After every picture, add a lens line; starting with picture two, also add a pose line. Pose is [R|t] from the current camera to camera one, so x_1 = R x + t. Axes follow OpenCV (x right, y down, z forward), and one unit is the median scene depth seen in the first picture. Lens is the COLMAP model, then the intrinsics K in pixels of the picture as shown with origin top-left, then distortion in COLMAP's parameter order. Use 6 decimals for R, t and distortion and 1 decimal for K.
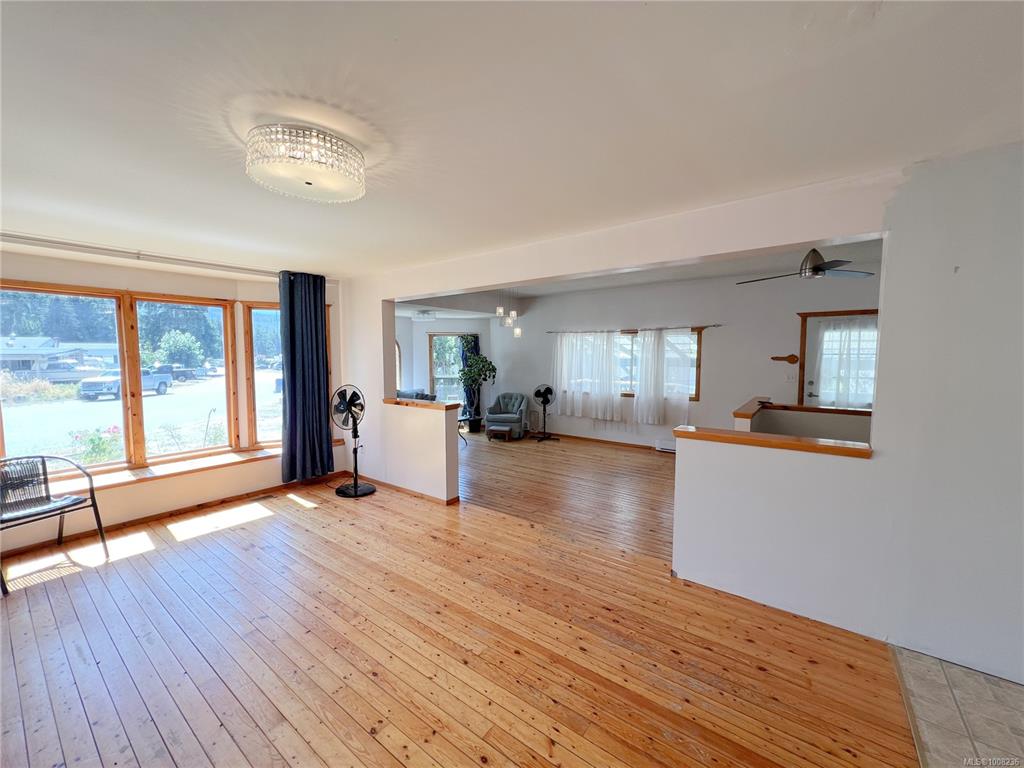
lens RADIAL K [[412.4, 0, 511.5], [0, 412.4, 383.1], [0, 0, 1]] dist [-0.002299, -0.000182]
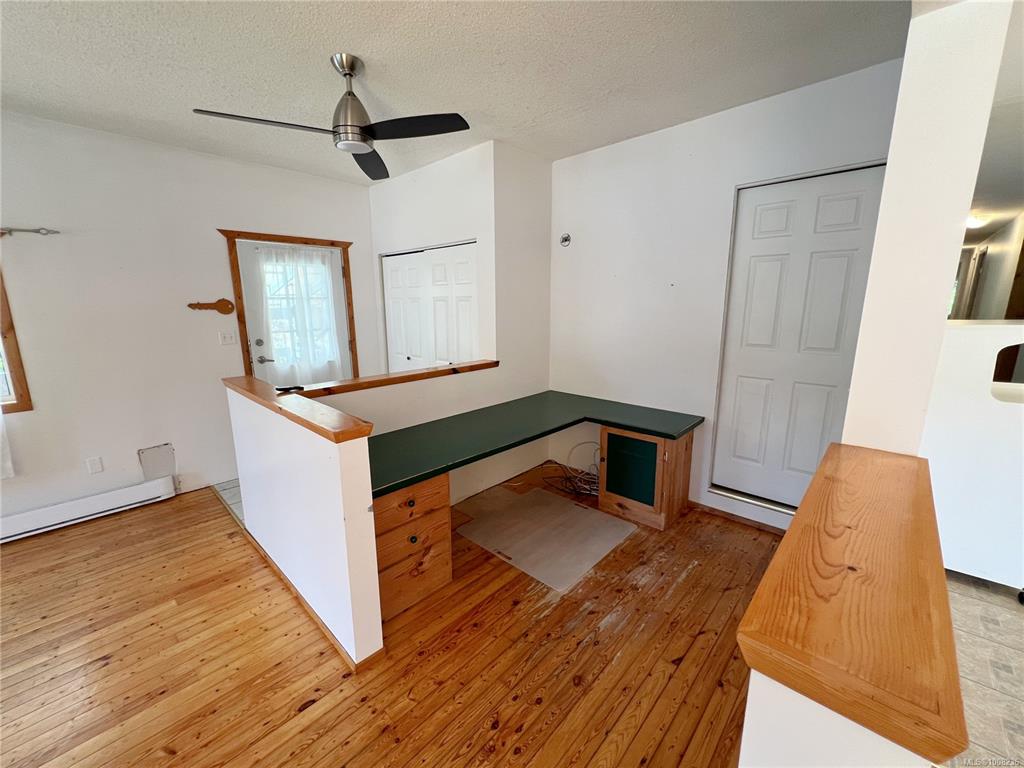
lens RADIAL K [[408.0, 0, 507.9], [0, 408.0, 385.1], [0, 0, 1]] dist [0.001450, -0.000812]
pose [[0.118602, -0.196317, 0.973341, 0.116917], [0.081046, 0.978903, 0.187563, -0.023444], [-0.989629, 0.056640, 0.132010, 0.512592]]
